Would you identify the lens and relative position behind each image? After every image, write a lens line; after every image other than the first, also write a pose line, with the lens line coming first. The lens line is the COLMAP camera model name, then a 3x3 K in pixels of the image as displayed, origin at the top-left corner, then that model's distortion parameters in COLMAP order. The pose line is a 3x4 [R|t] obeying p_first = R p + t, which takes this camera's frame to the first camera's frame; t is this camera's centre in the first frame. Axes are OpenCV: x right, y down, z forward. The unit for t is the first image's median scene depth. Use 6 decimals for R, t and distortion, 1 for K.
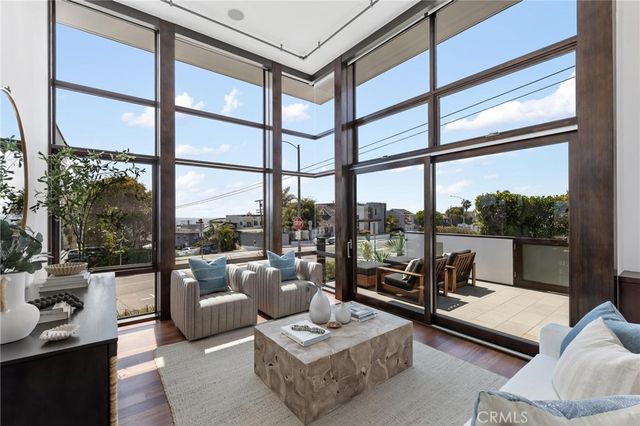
lens RADIAL K [[285.6, 0, 321.0], [0, 285.6, 214.1], [0, 0, 1]] dist [0.022648, -0.002044]
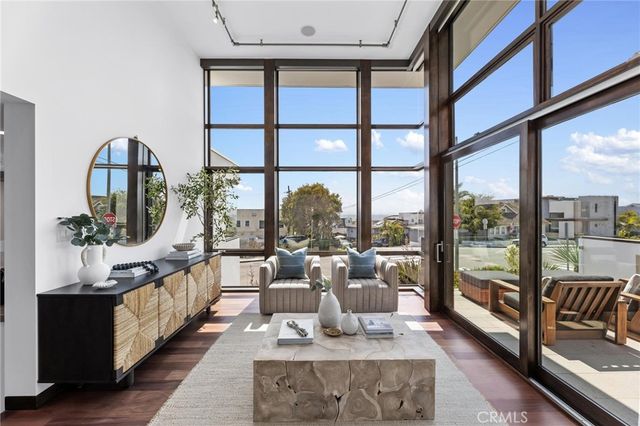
lens RADIAL K [[260.5, 0, 319.3], [0, 260.5, 213.7], [0, 0, 1]] dist [0.012775, 0.000355]
pose [[0.792561, 0.002926, -0.609786, 0.345773], [0.001177, 0.999979, 0.006327, 0.005385], [0.609792, -0.005732, 0.792541, 0.217551]]
